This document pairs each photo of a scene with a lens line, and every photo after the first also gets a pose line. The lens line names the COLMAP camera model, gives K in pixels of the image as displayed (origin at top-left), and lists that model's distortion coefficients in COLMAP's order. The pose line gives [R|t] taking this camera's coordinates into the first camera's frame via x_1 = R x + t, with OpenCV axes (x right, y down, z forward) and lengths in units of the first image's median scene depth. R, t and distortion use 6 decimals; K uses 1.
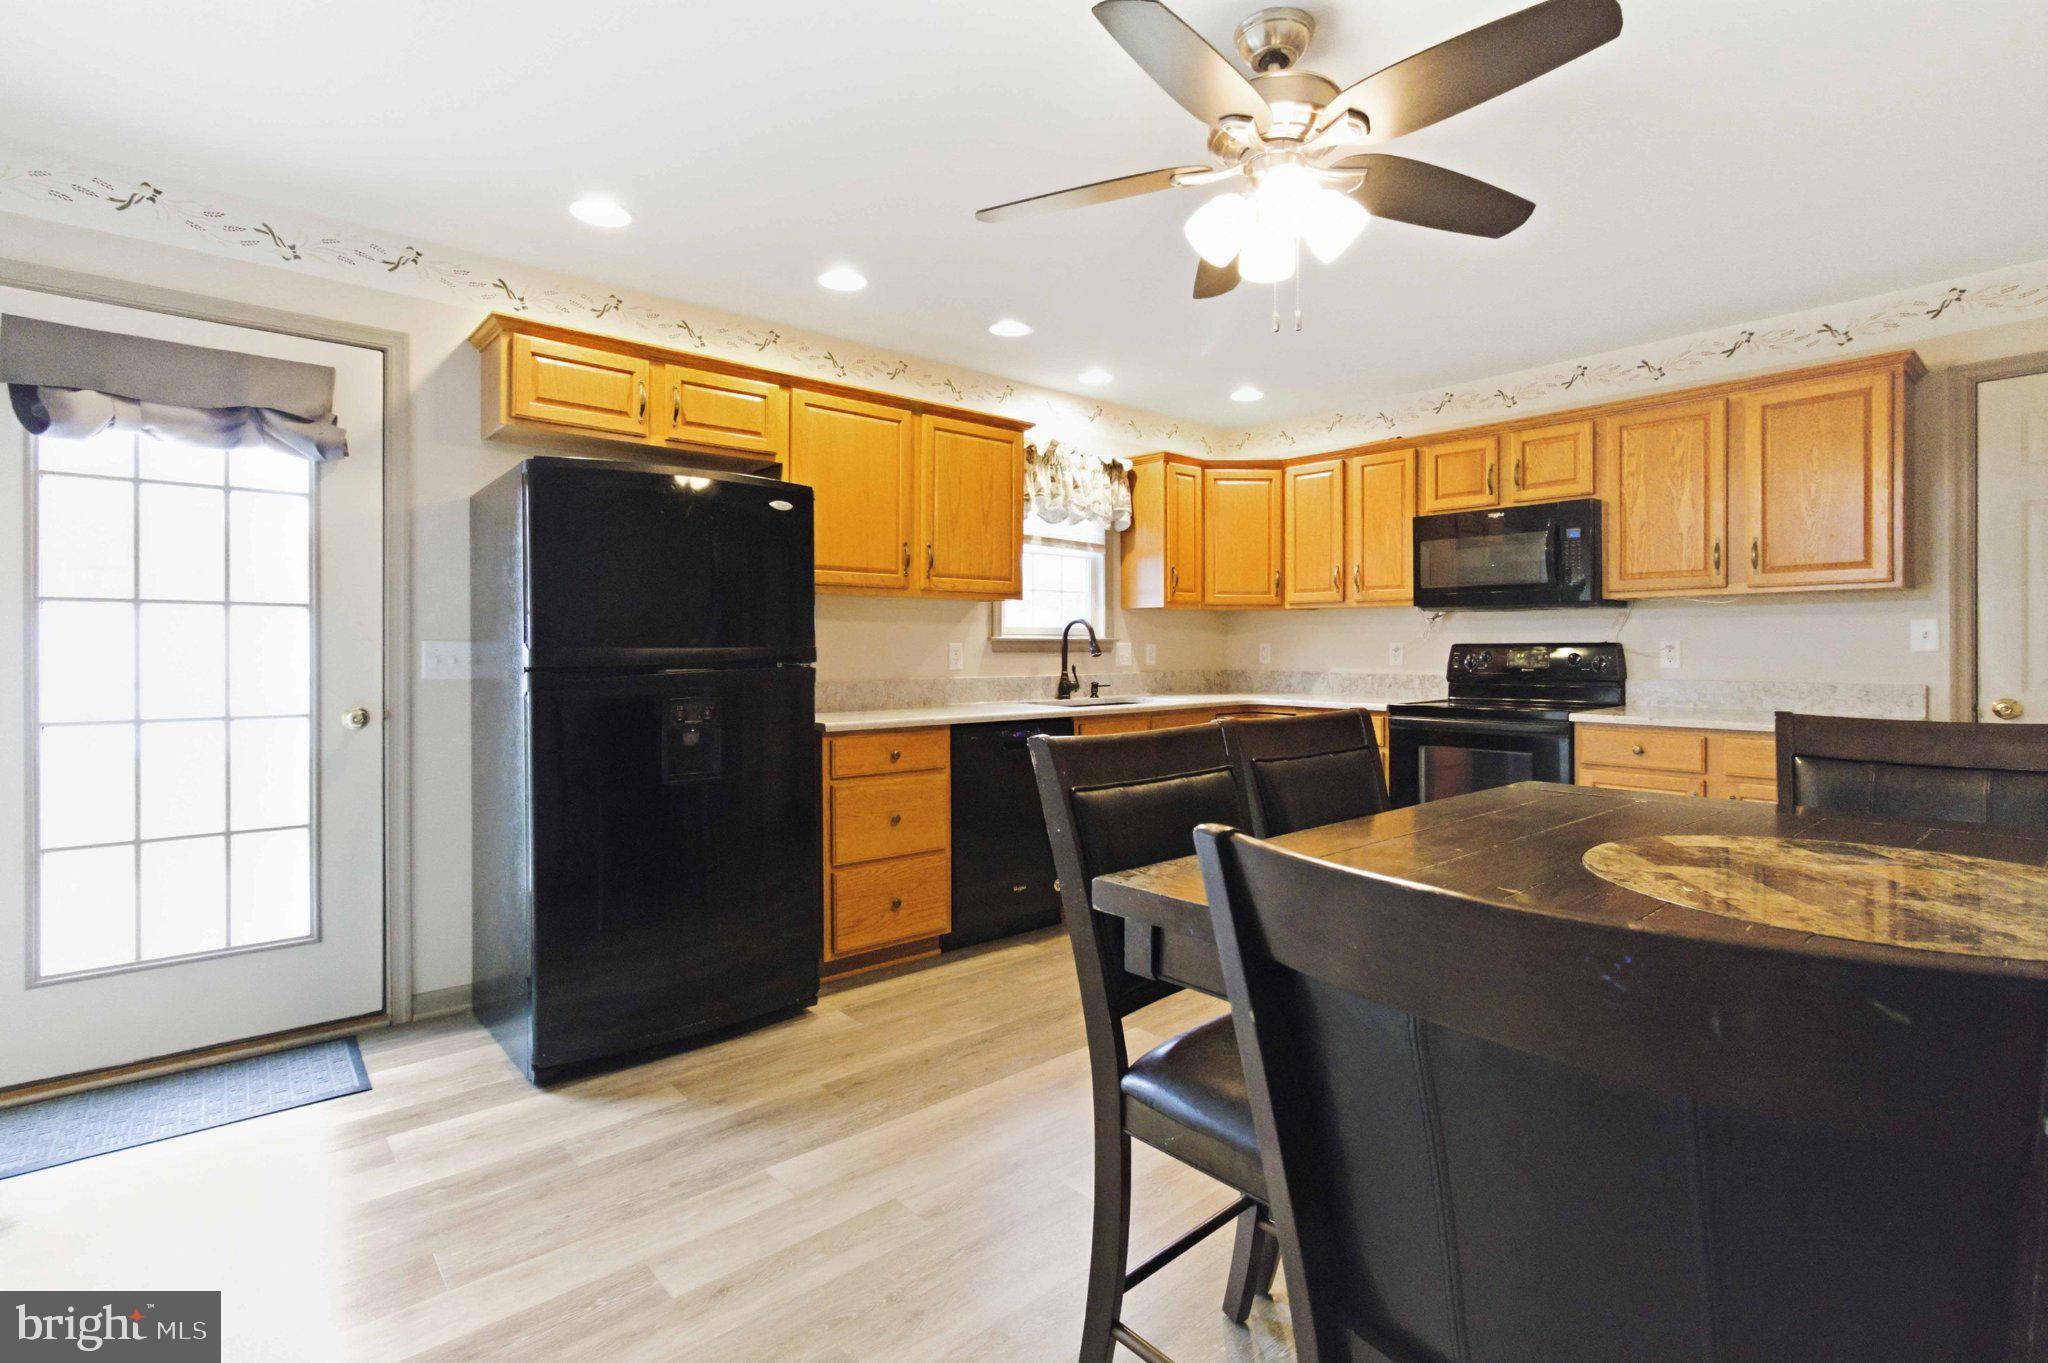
lens RADIAL K [[974.4, 0, 1037.9], [0, 974.4, 663.4], [0, 0, 1]] dist [-0.001868, 0.000145]
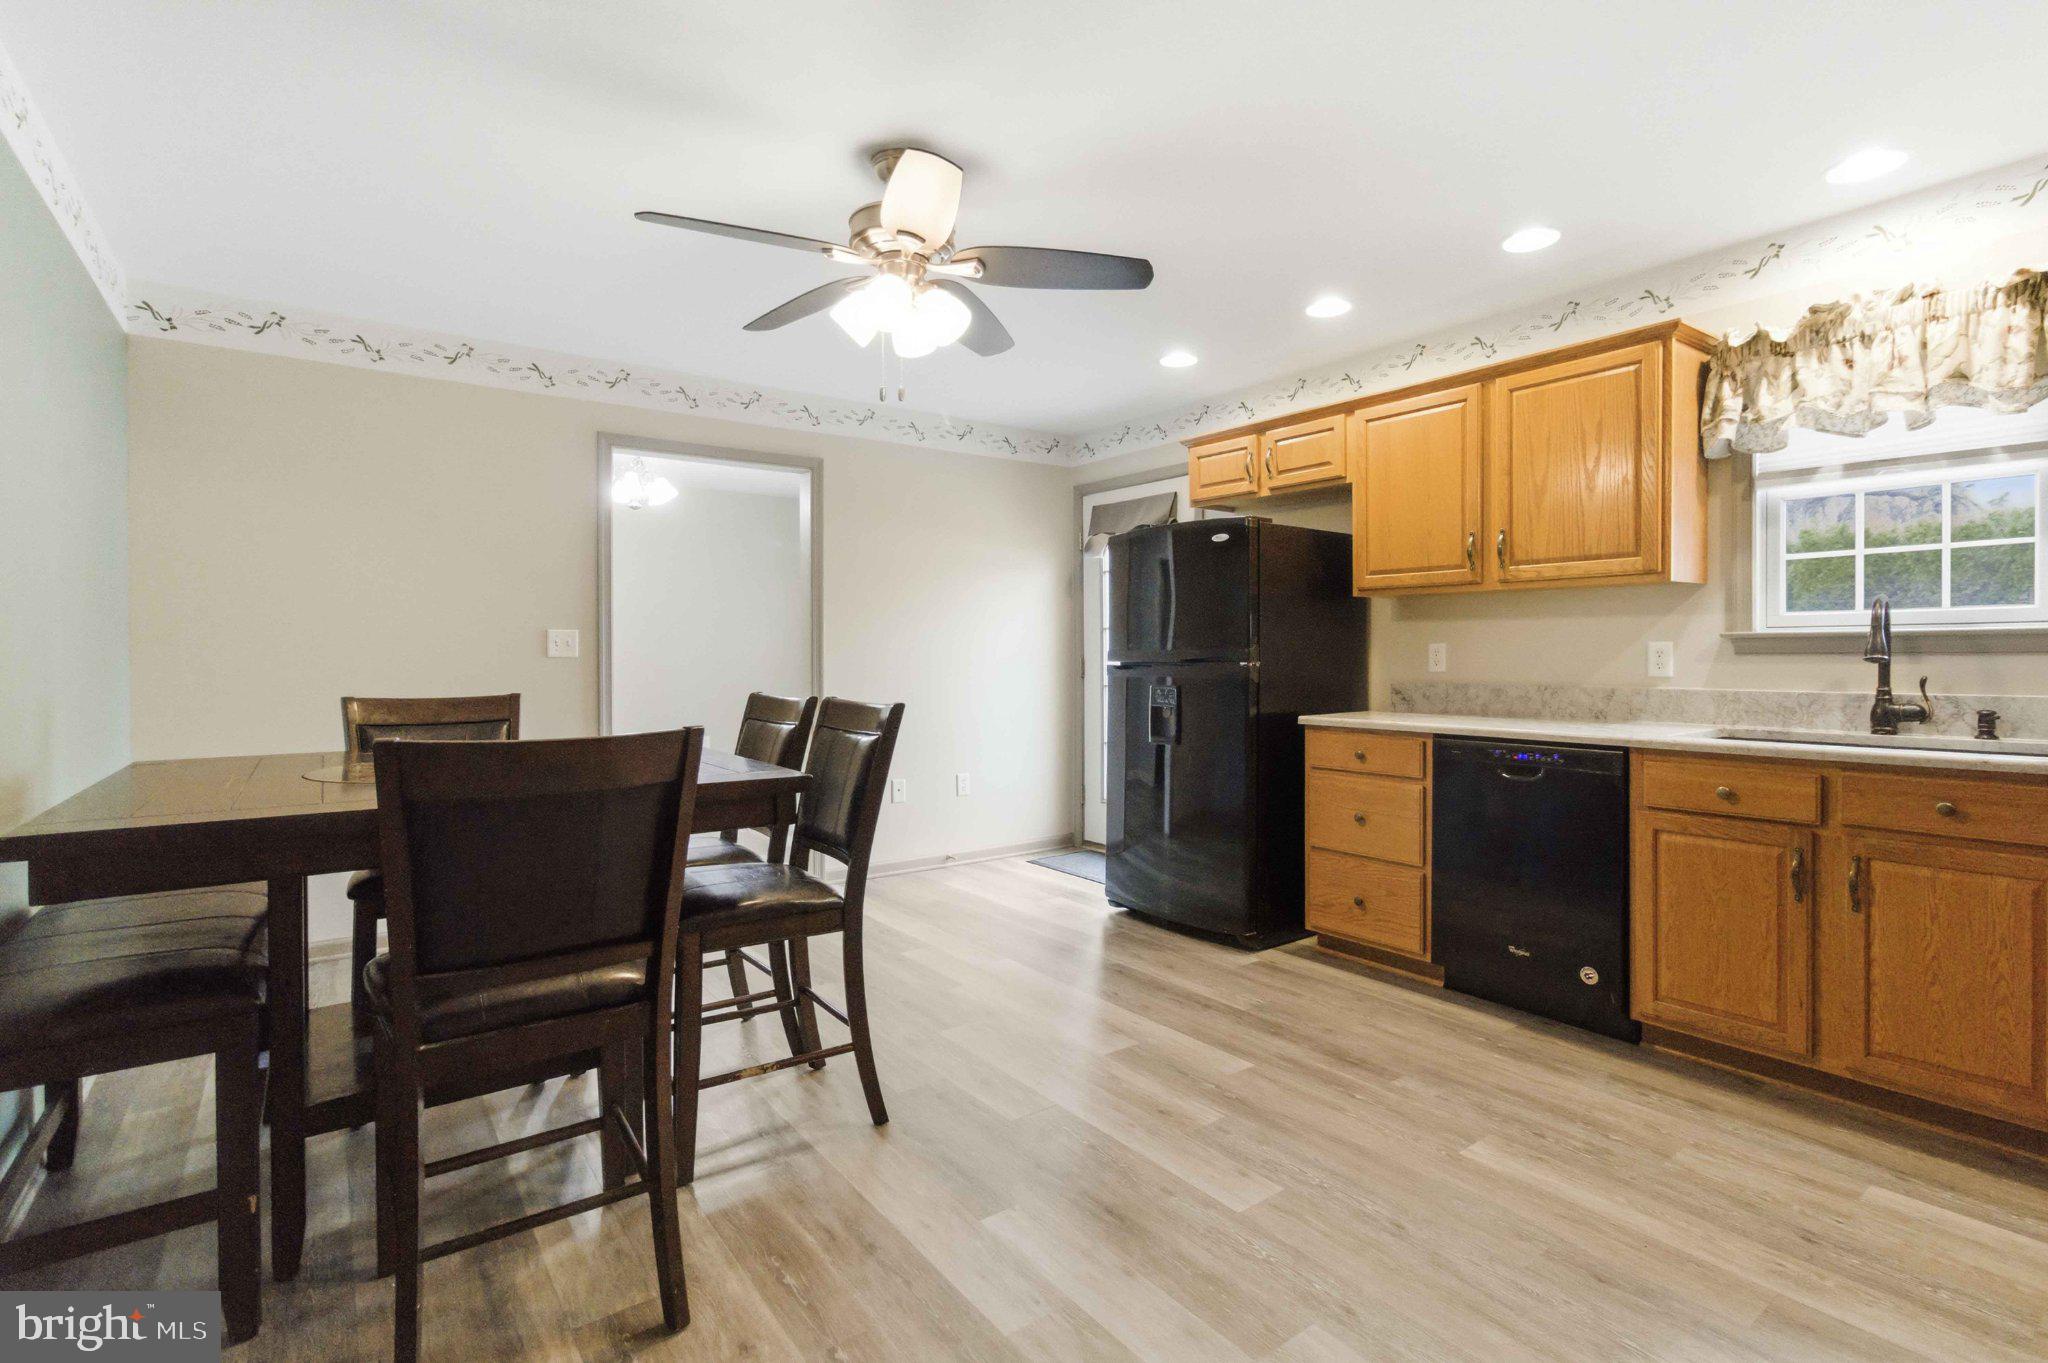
lens RADIAL K [[974.4, 0, 1035.8], [0, 974.4, 665.5], [0, 0, 1]] dist [-0.001868, 0.000145]
pose [[-0.071537, 0.016074, -0.997308, 0.788867], [-0.011147, 0.999795, 0.016914, -0.011079], [0.997376, 0.012327, -0.071344, 0.656441]]
